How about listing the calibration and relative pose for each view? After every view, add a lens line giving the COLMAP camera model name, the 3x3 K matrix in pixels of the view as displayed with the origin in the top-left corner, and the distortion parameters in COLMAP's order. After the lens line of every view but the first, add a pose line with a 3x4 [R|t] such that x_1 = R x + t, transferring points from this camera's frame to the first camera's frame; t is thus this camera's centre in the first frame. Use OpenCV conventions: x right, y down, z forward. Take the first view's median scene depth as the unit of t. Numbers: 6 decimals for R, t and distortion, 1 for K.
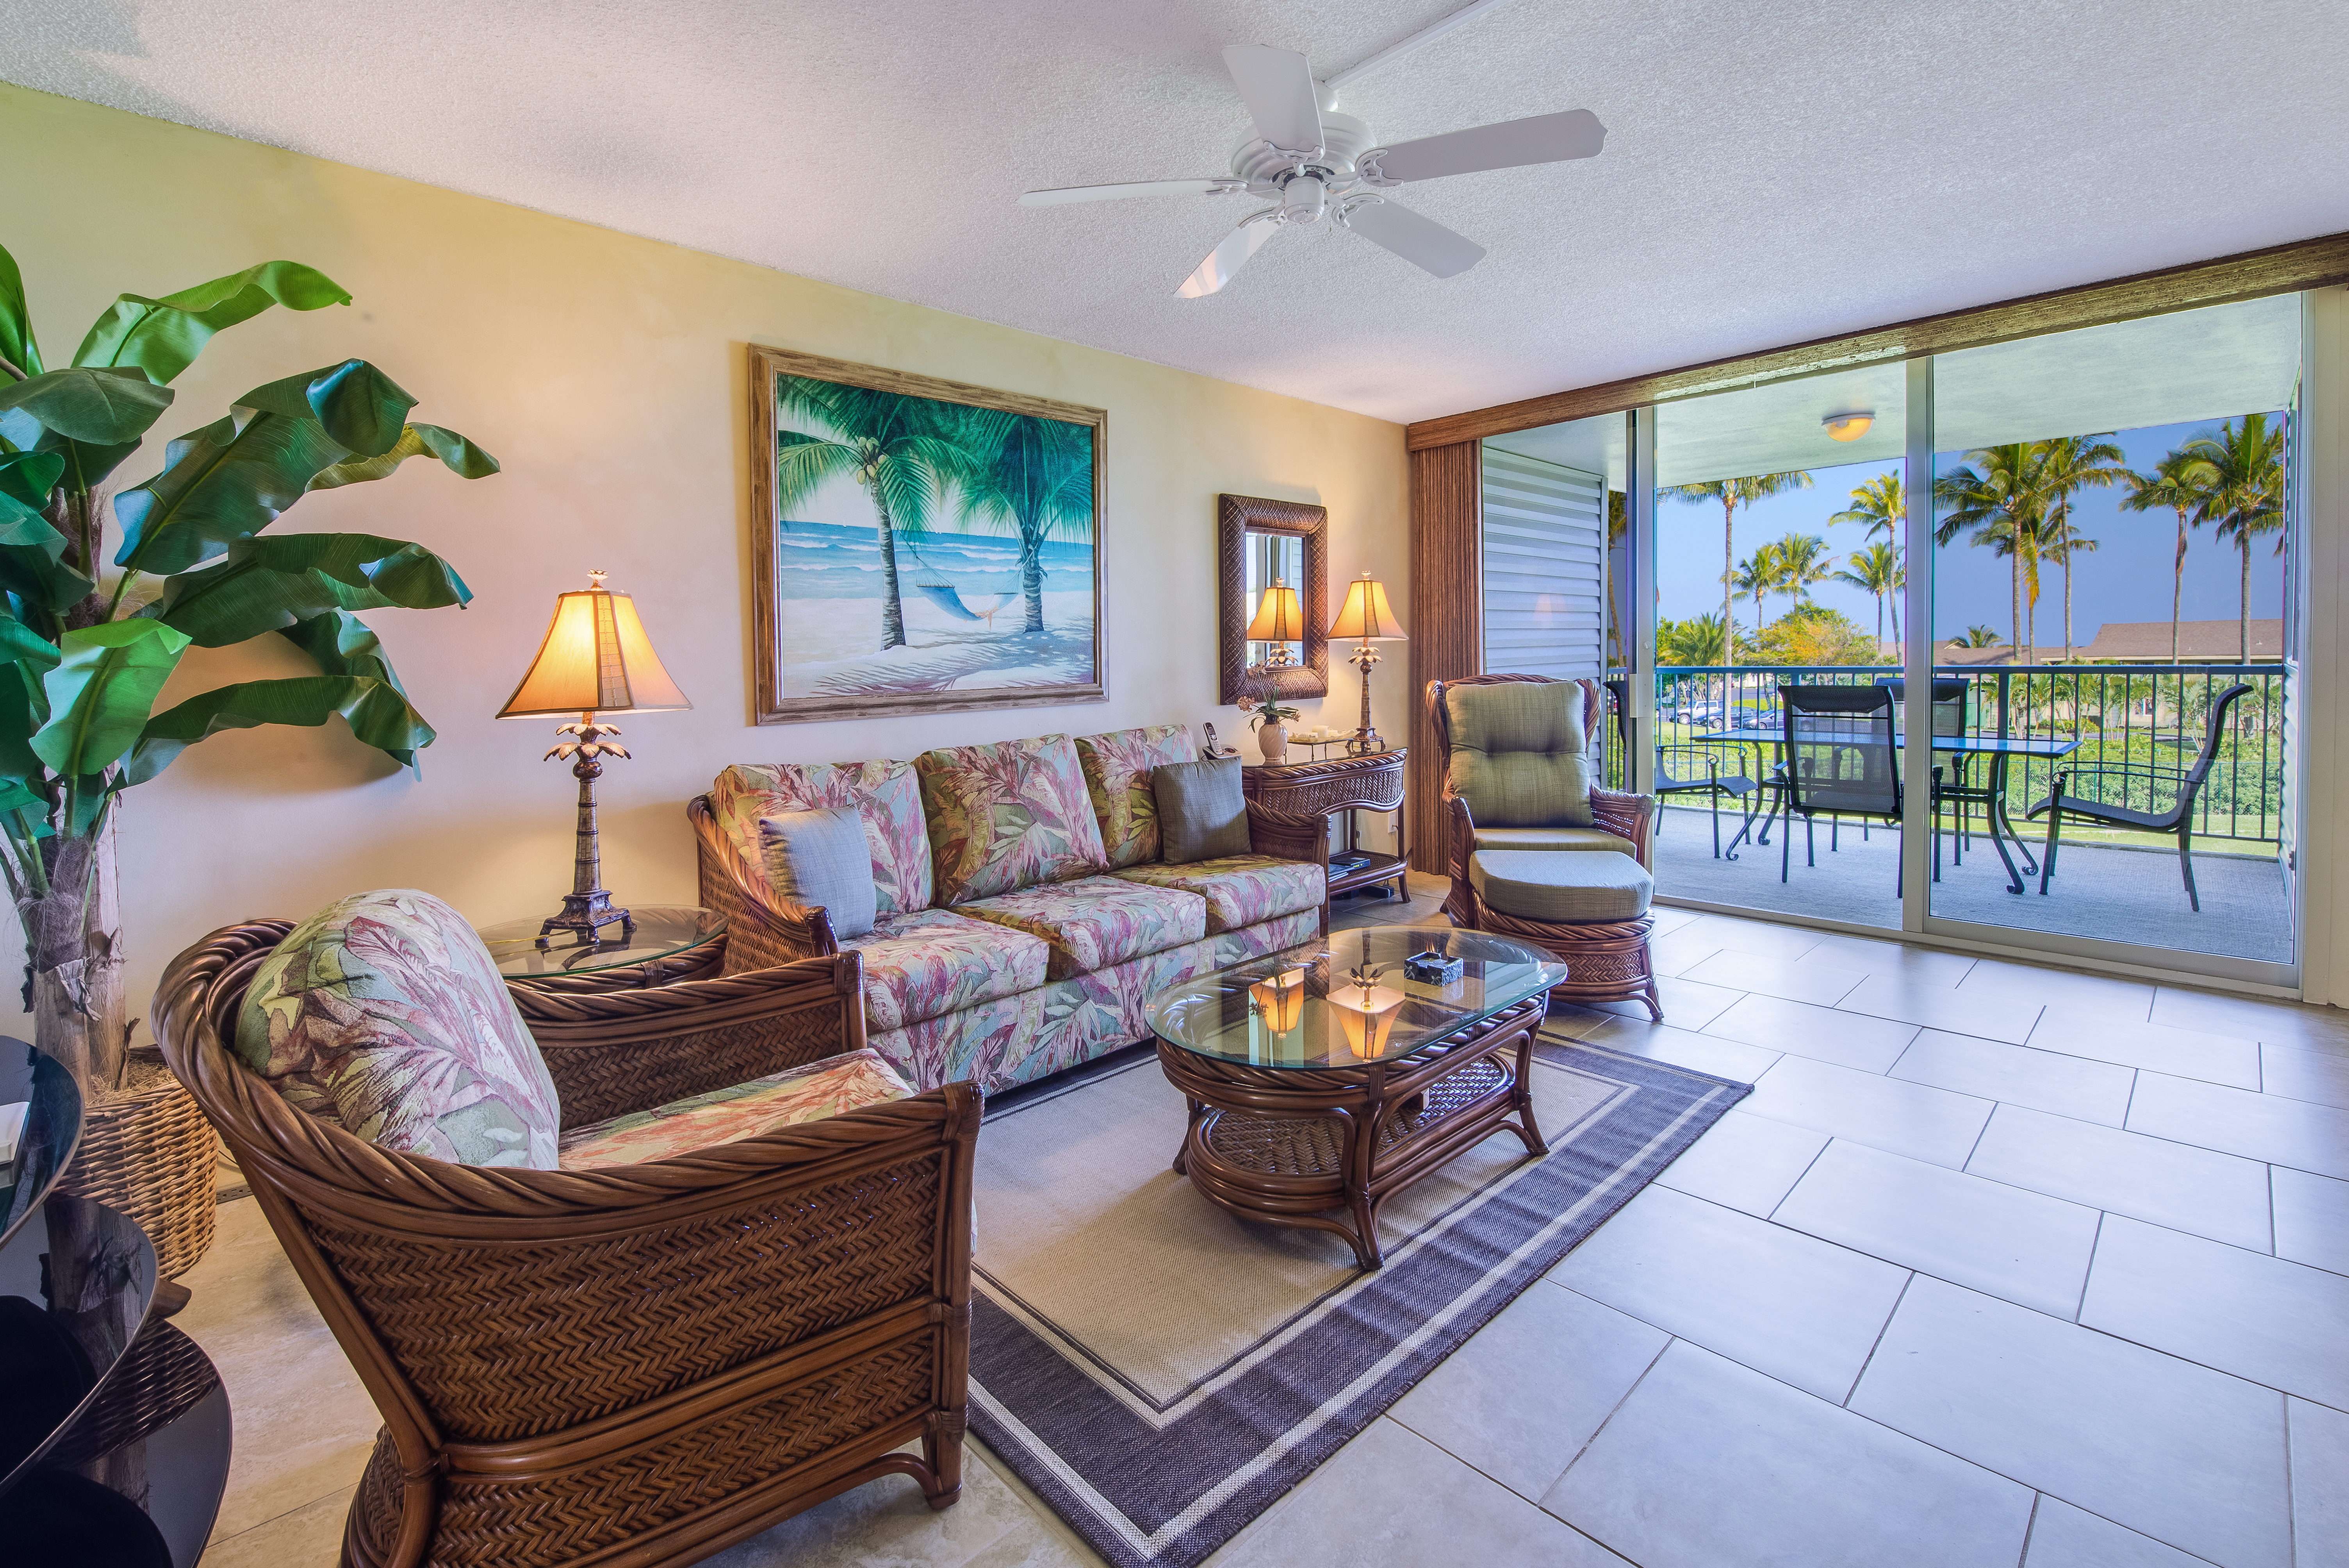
lens RADIAL K [[982.5, 0, 1175.5], [0, 982.5, 682.2], [0, 0, 1]] dist [-0.025593, -0.001007]
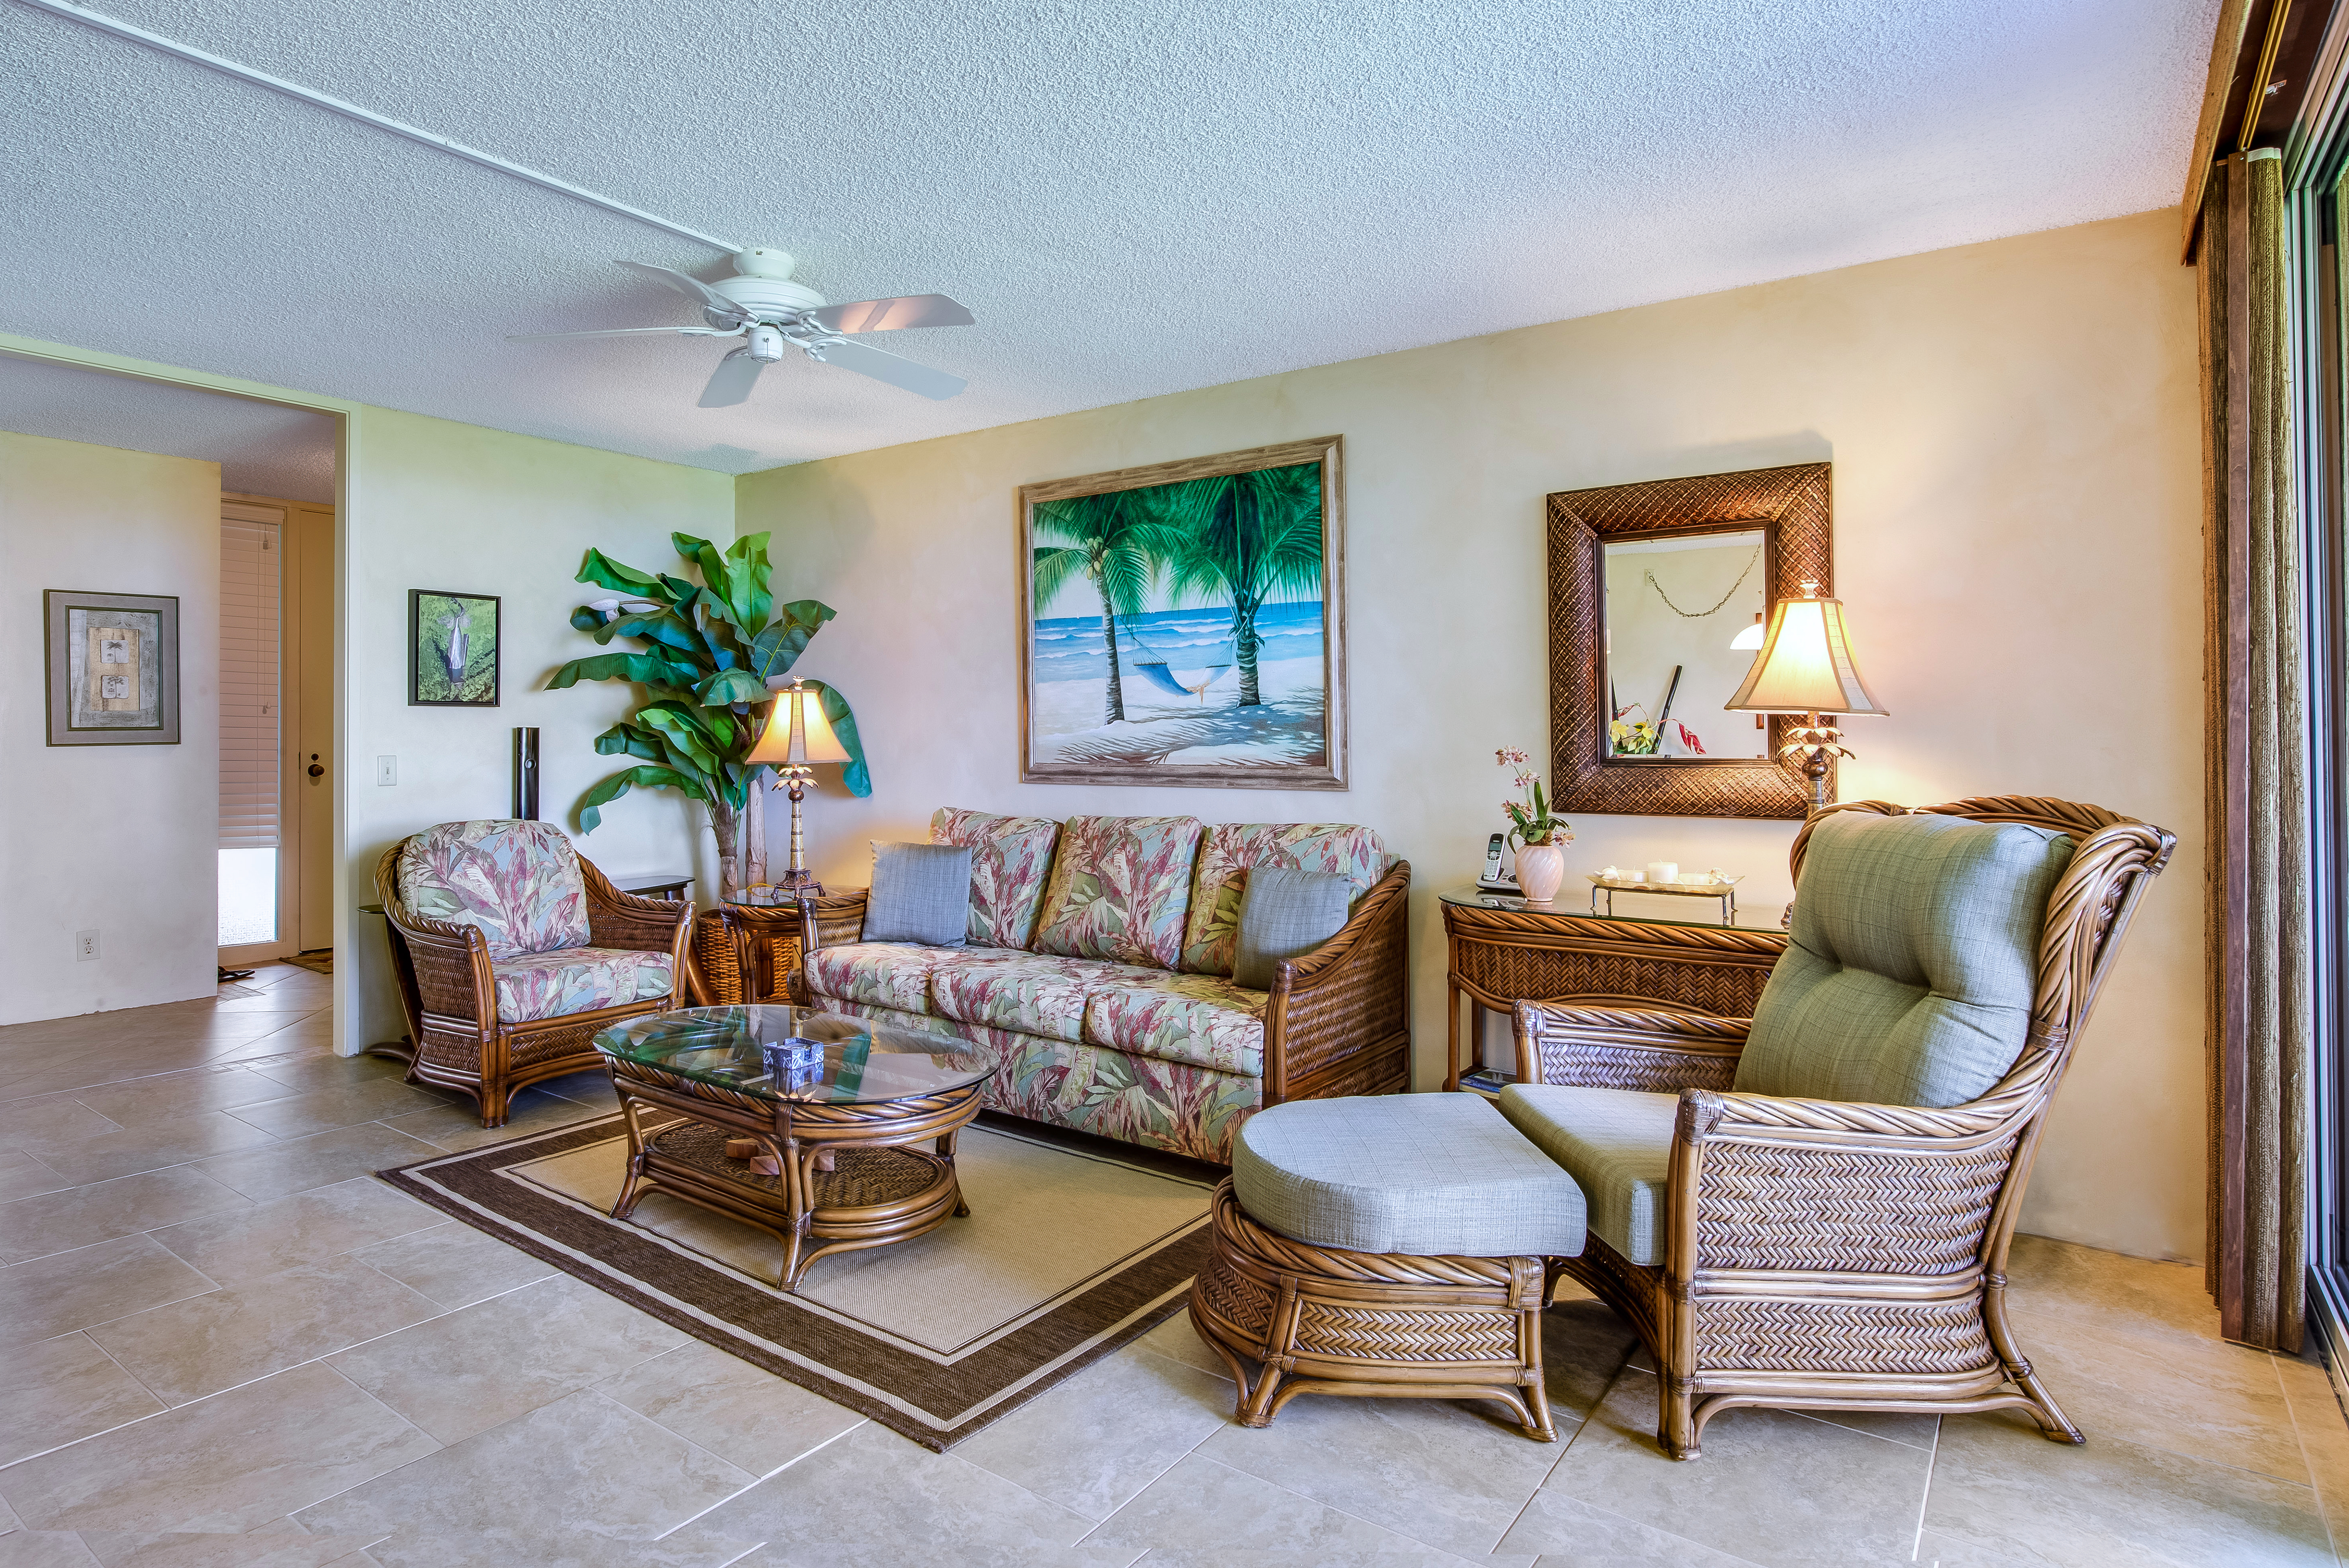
lens RADIAL K [[1263.1, 0, 1152.5], [0, 1263.1, 721.6], [0, 0, 1]] dist [0.002473, 0.000436]
pose [[0.197538, 0.014994, -0.980180, 1.073076], [-0.028989, 0.999535, 0.009448, -0.048974], [0.979866, 0.026548, 0.197881, 0.733902]]
